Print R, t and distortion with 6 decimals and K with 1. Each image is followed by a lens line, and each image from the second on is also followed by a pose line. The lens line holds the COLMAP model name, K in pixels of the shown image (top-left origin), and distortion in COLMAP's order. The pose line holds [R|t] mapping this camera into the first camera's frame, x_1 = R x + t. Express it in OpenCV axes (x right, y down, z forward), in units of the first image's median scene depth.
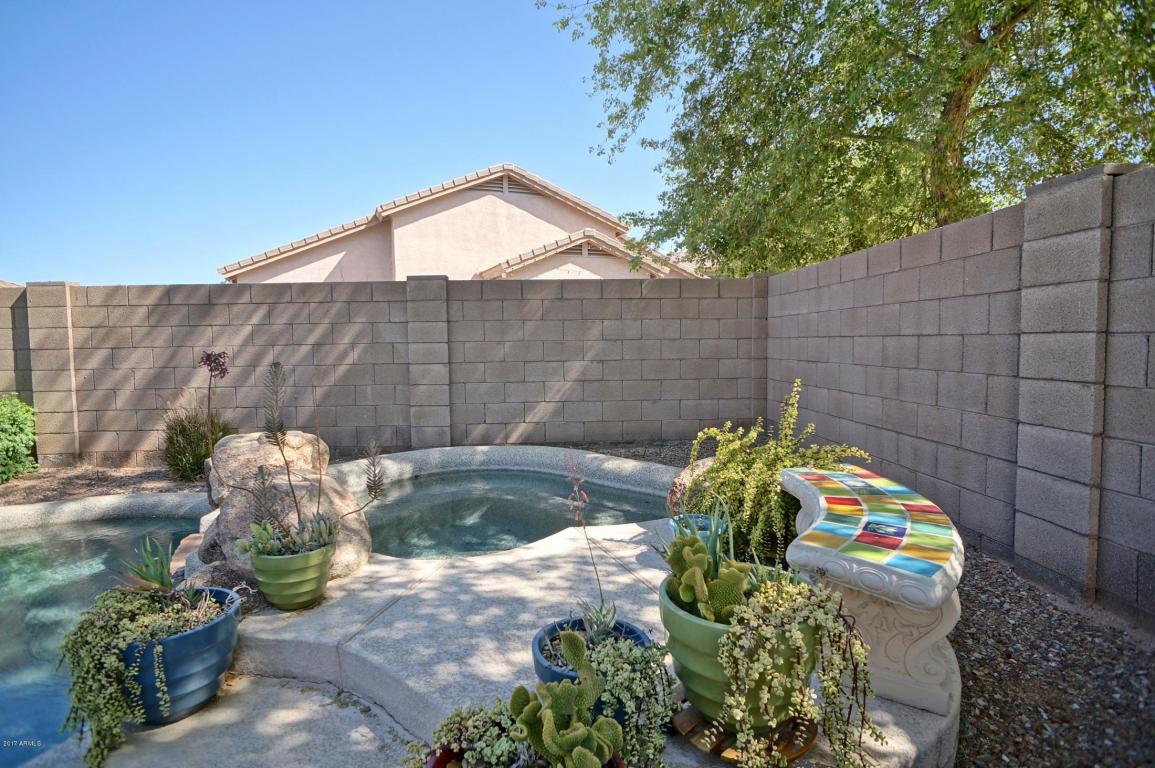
lens RADIAL K [[608.3, 0, 572.6], [0, 608.3, 371.6], [0, 0, 1]] dist [-0.037477, 0.014912]
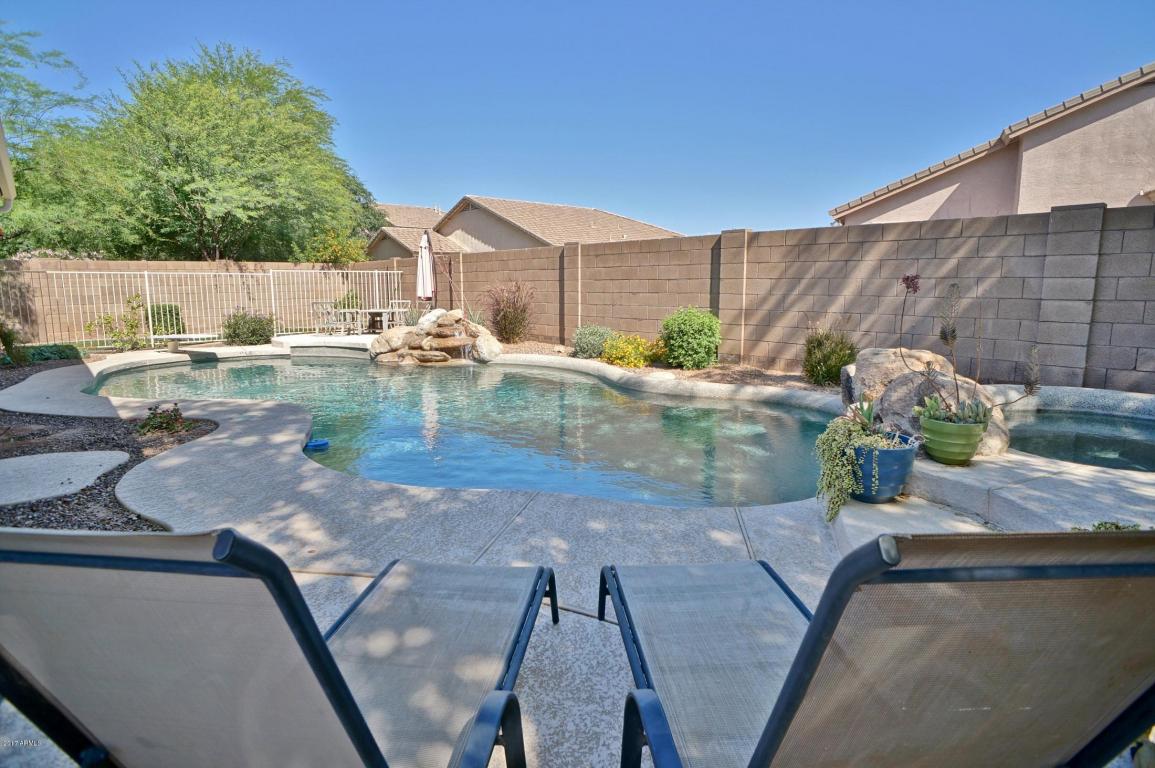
lens RADIAL K [[608.3, 0, 572.4], [0, 608.3, 382.9], [0, 0, 1]] dist [-0.037477, 0.014912]
pose [[0.629566, 0.138279, -0.764542, 0.008890], [-0.048317, 0.989098, 0.139107, 0.026484], [0.775443, -0.050637, 0.629384, -0.227382]]
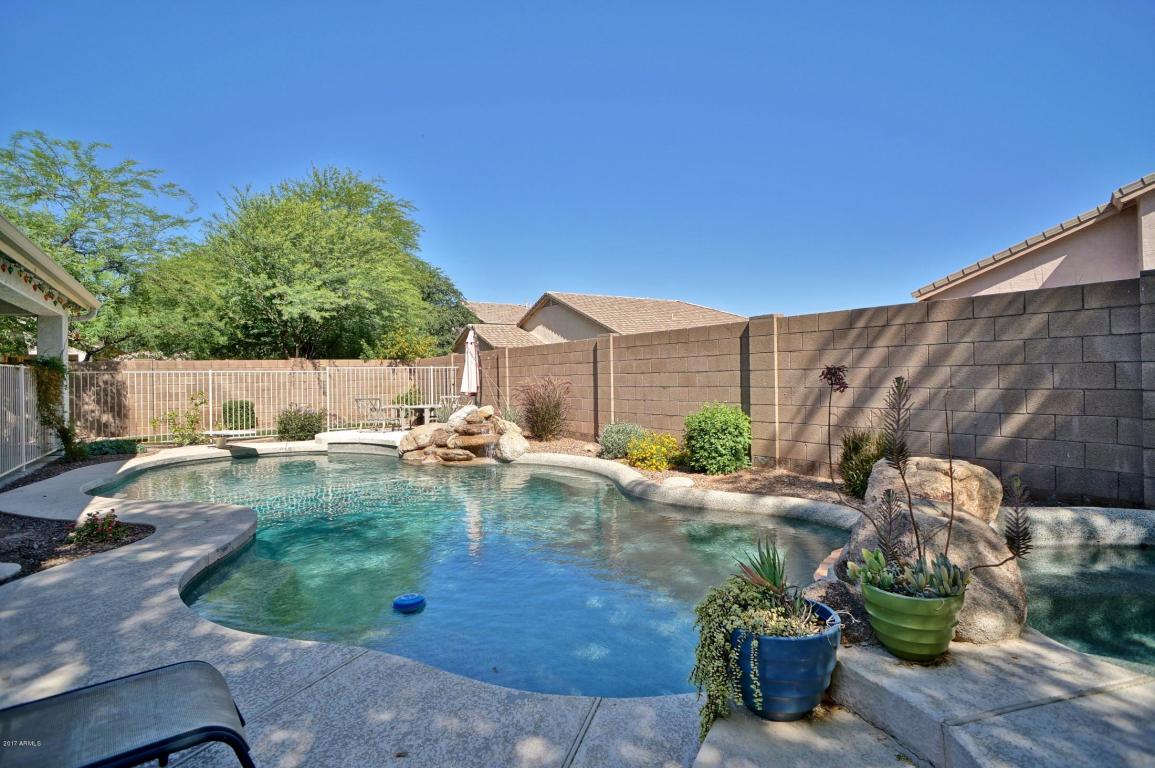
lens RADIAL K [[608.3, 0, 578.6], [0, 608.3, 377.5], [0, 0, 1]] dist [-0.037477, 0.014912]
pose [[0.492544, 0.007728, -0.870253, 0.025110], [-0.036494, 0.999264, -0.011780, 0.006085], [0.869522, 0.037561, 0.492463, 0.060768]]
